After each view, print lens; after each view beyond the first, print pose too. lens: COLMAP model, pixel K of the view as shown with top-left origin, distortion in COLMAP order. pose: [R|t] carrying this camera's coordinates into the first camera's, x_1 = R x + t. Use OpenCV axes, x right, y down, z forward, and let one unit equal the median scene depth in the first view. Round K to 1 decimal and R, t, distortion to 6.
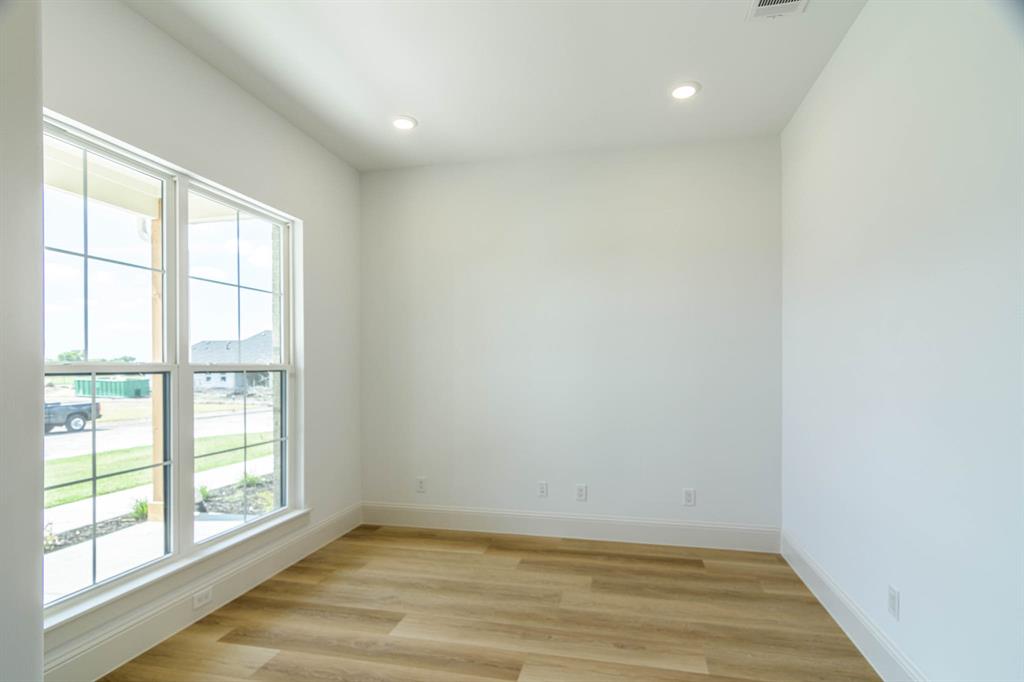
lens RADIAL K [[498.8, 0, 506.0], [0, 498.8, 365.9], [0, 0, 1]] dist [0.001839, -0.000992]
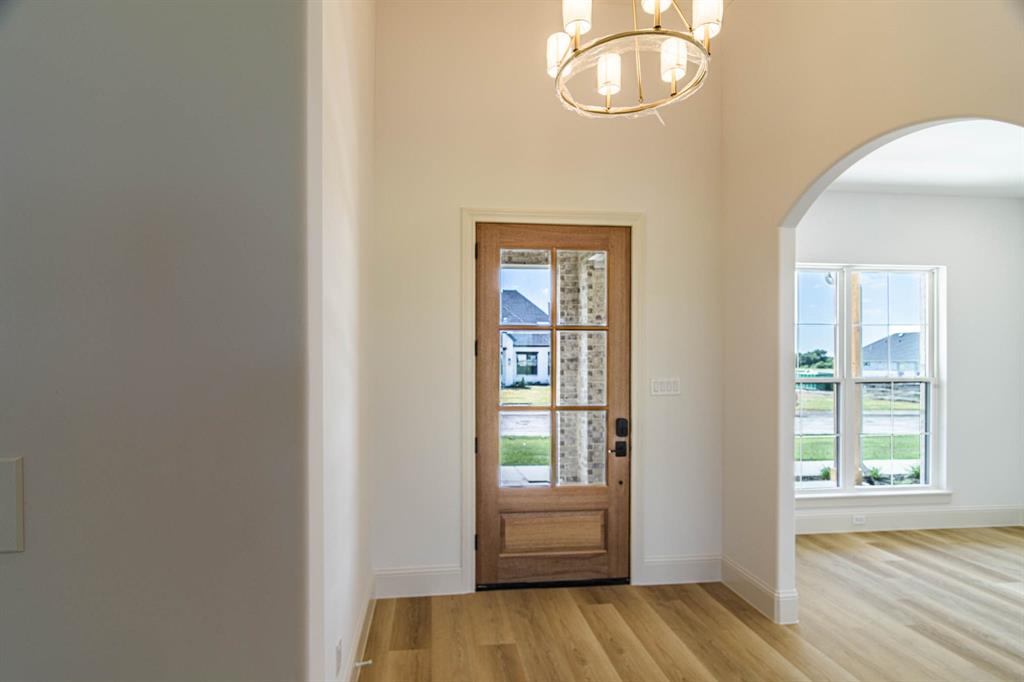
lens RADIAL K [[498.8, 0, 506.0], [0, 498.8, 365.9], [0, 0, 1]] dist [0.001839, -0.000992]
pose [[0.353259, 0.011059, -0.935460, 0.398744], [0.000598, 0.999927, 0.012047, -0.050332], [0.935526, -0.004815, 0.353226, -0.517385]]
